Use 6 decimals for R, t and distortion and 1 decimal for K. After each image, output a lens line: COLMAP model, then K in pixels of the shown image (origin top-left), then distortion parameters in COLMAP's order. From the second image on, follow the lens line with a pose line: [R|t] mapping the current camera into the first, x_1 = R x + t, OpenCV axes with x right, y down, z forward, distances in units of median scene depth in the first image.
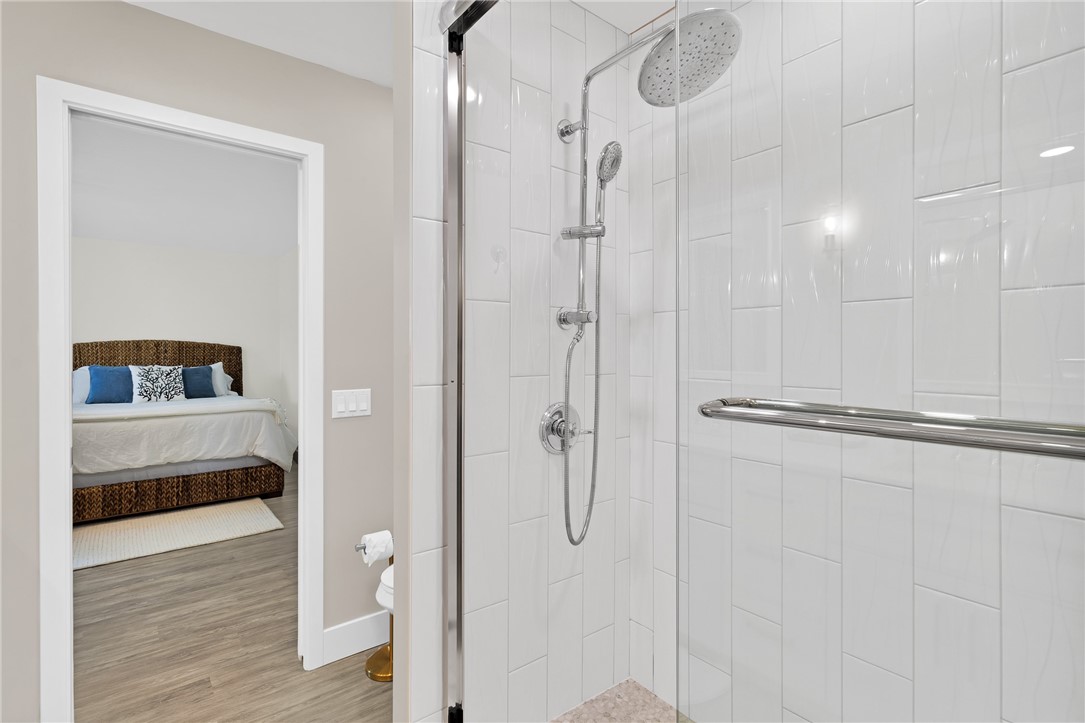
lens RADIAL K [[507.0, 0, 542.1], [0, 507.0, 353.3], [0, 0, 1]] dist [-0.002693, 0.000848]
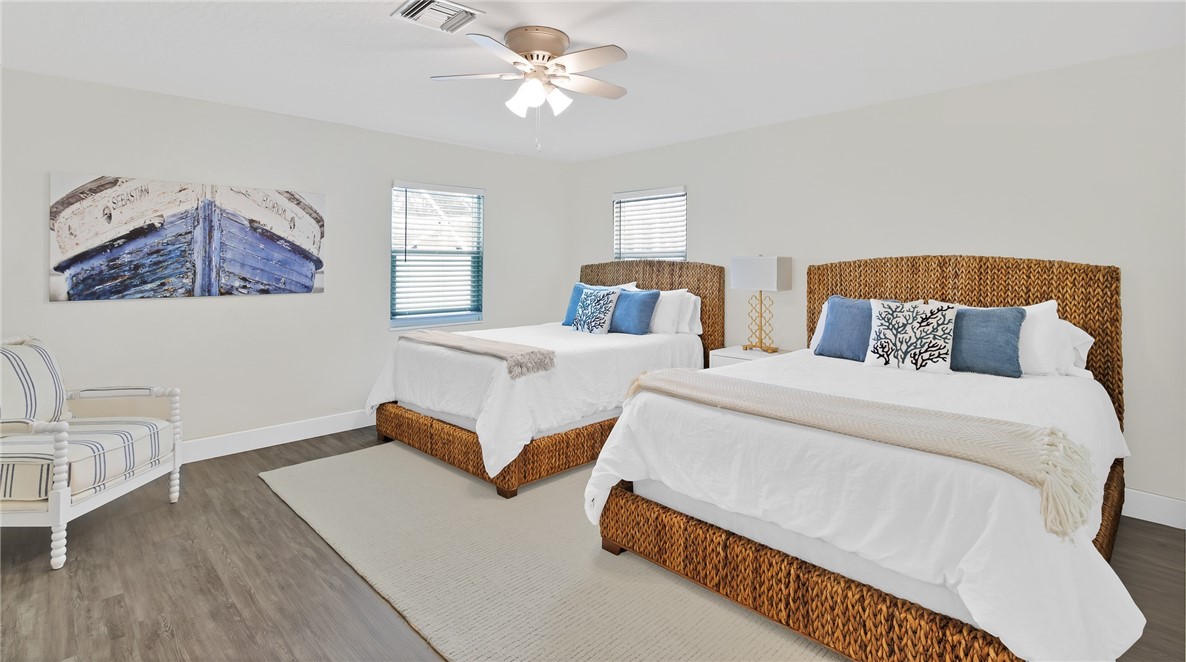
lens RADIAL K [[566.5, 0, 584.0], [0, 566.5, 260.8], [0, 0, 1]] dist [-0.010070, -0.000547]
pose [[0.100856, -0.008977, -0.994861, -0.181969], [-0.011250, 0.999885, -0.010163, -0.009865], [0.994837, 0.012217, 0.100744, 0.574844]]
